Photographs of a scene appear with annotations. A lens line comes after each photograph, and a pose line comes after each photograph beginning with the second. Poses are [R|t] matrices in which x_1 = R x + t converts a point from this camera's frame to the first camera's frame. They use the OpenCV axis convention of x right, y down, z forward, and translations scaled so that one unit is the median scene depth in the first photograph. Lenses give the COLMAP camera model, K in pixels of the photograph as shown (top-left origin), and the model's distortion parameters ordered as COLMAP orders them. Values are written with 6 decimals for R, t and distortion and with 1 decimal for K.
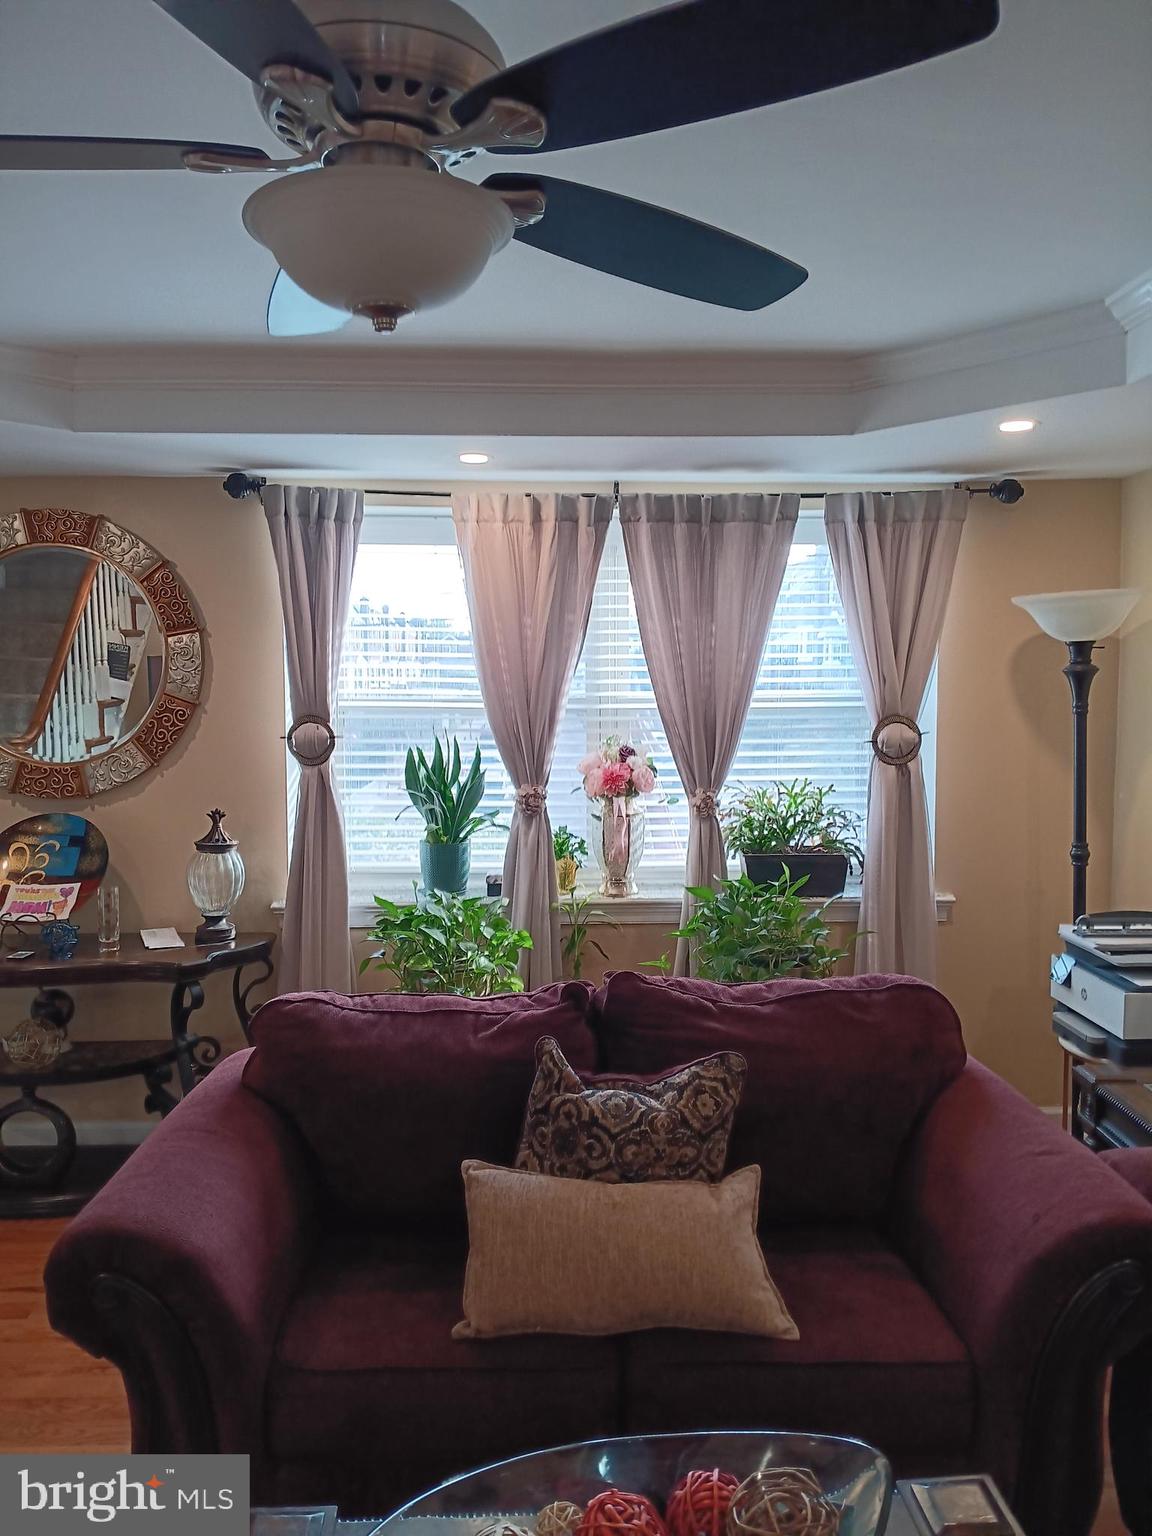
lens RADIAL K [[1164.5, 0, 576.0], [0, 1164.5, 768.0], [0, 0, 1]] dist [0.115291, -0.247259]
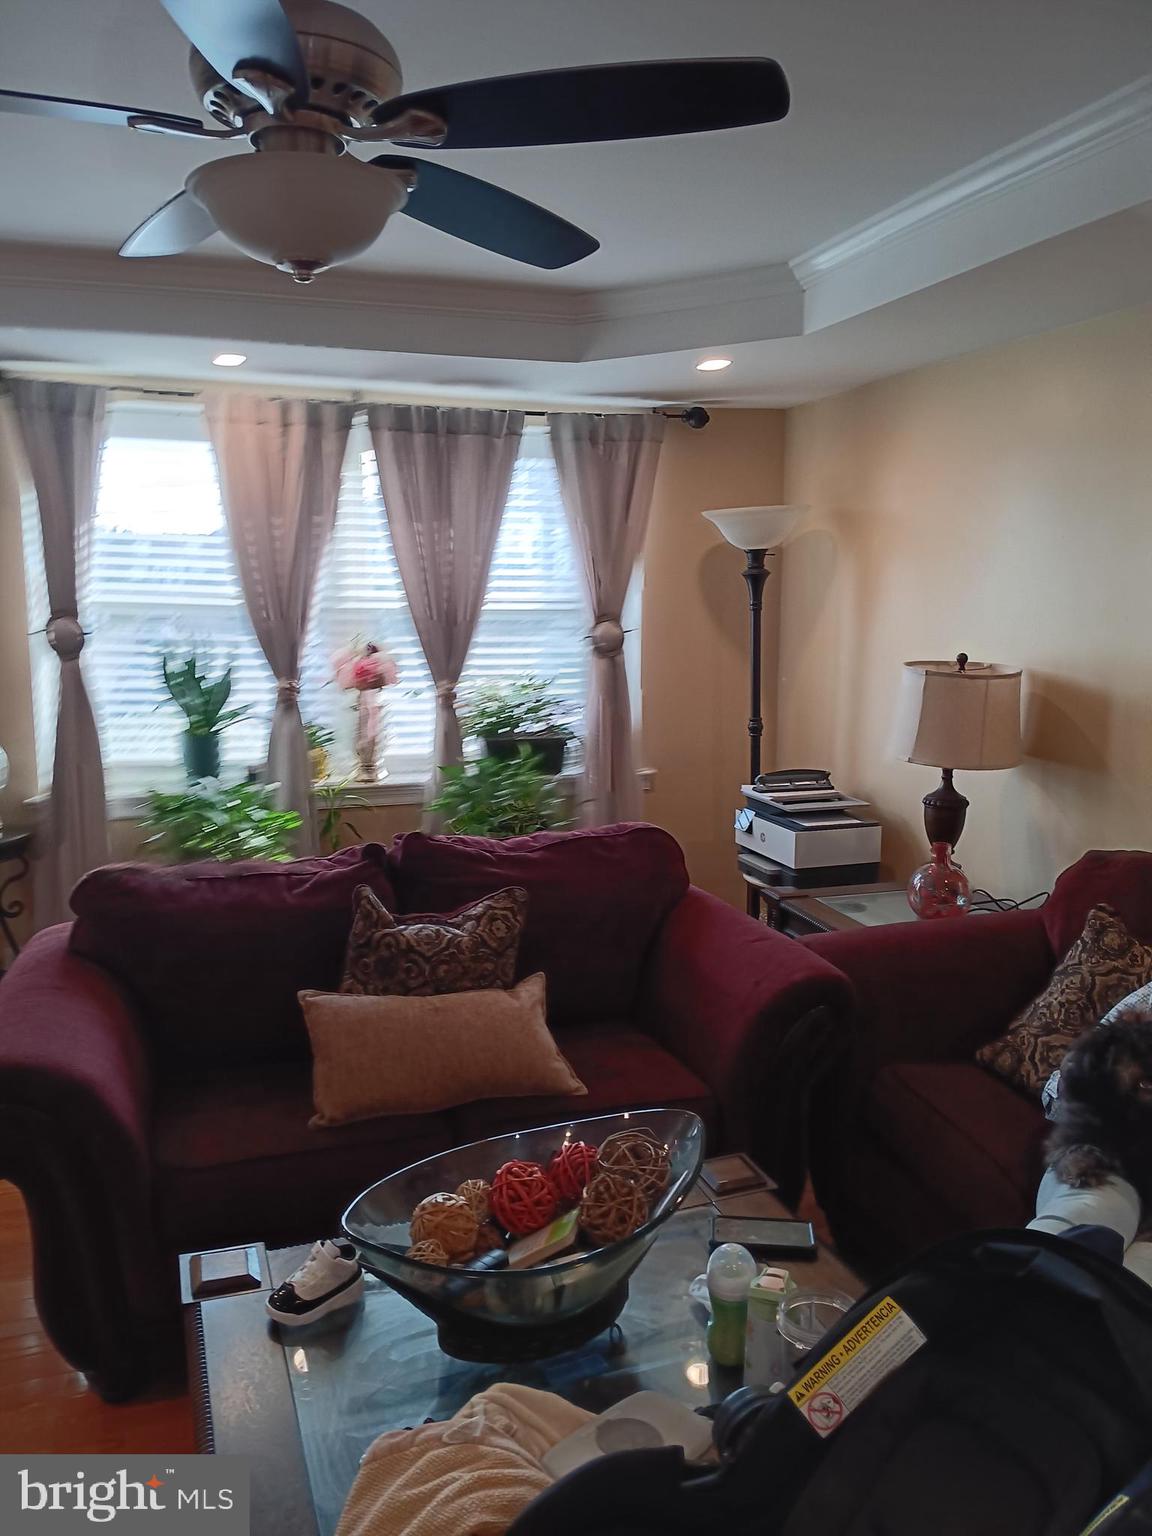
lens RADIAL K [[1164.5, 0, 576.0], [0, 1164.5, 768.0], [0, 0, 1]] dist [0.115291, -0.247259]
pose [[0.959387, -0.040026, 0.279238, -0.089201], [0.018393, 0.996652, 0.079666, 0.015653], [-0.281492, -0.071295, 0.956911, -0.104157]]
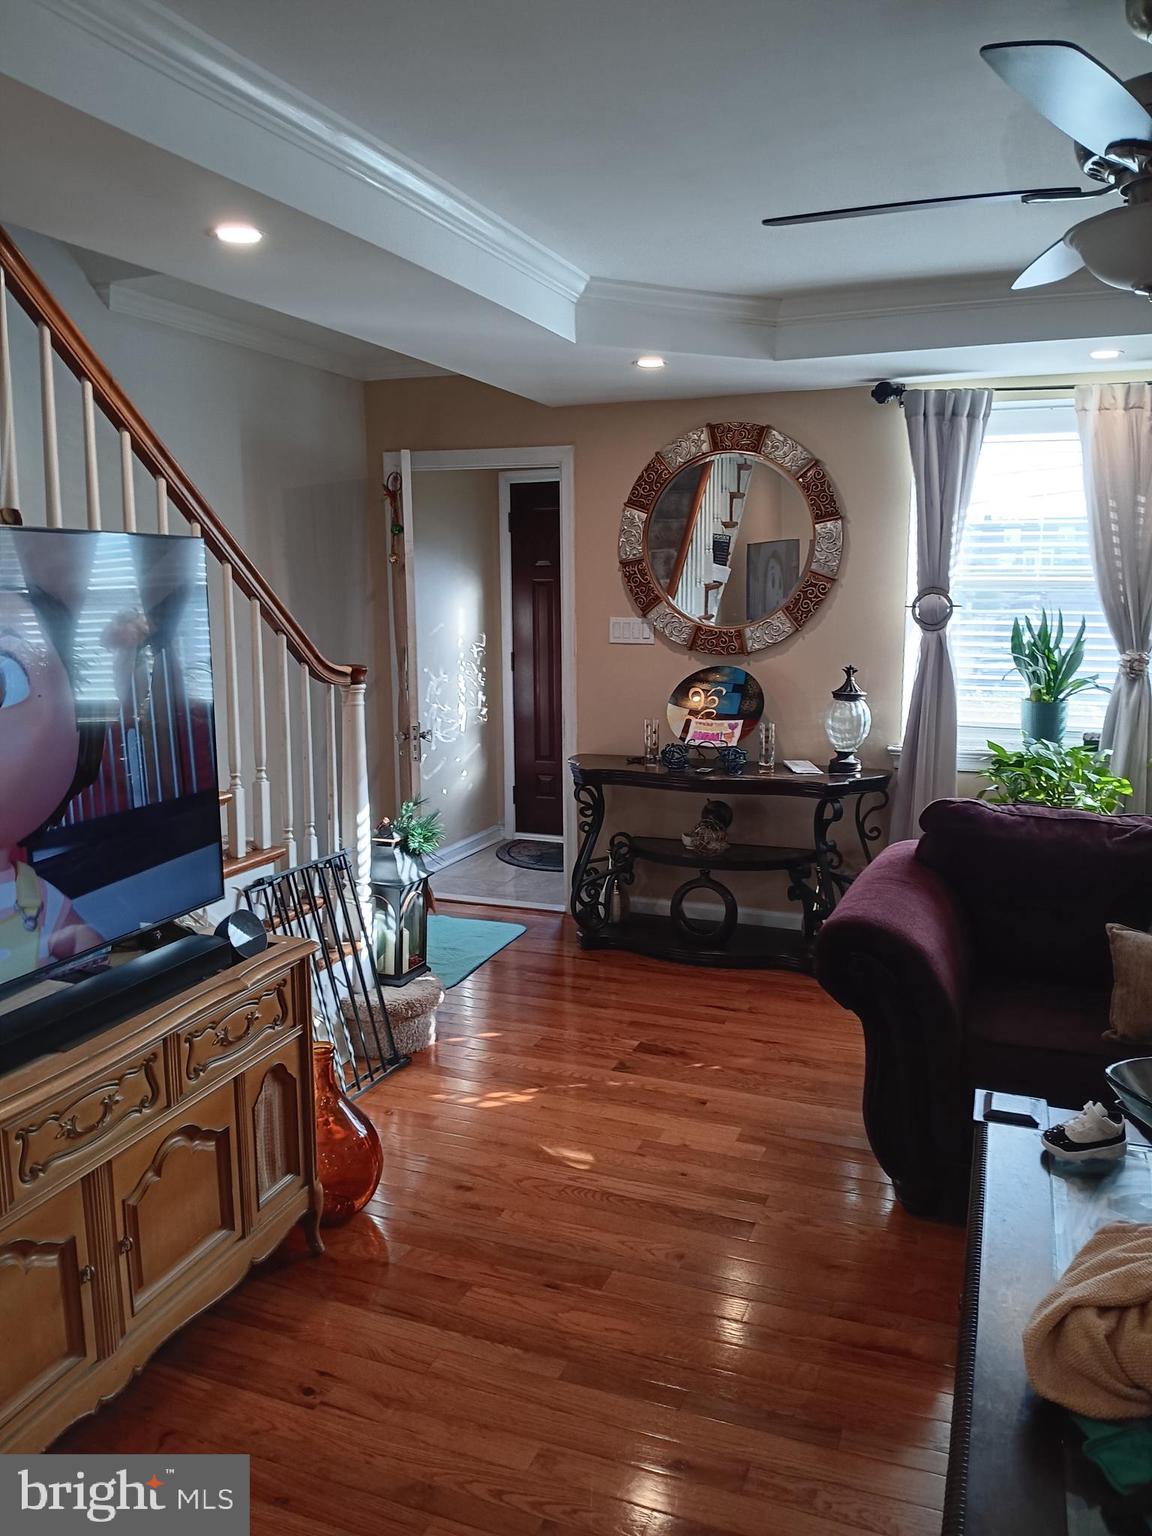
lens RADIAL K [[1164.5, 0, 576.0], [0, 1164.5, 768.0], [0, 0, 1]] dist [0.115291, -0.247259]
pose [[0.914473, 0.060546, -0.400092, -0.072650], [-0.024105, 0.995138, 0.095499, 0.032130], [0.403928, -0.077687, 0.911486, -0.244941]]
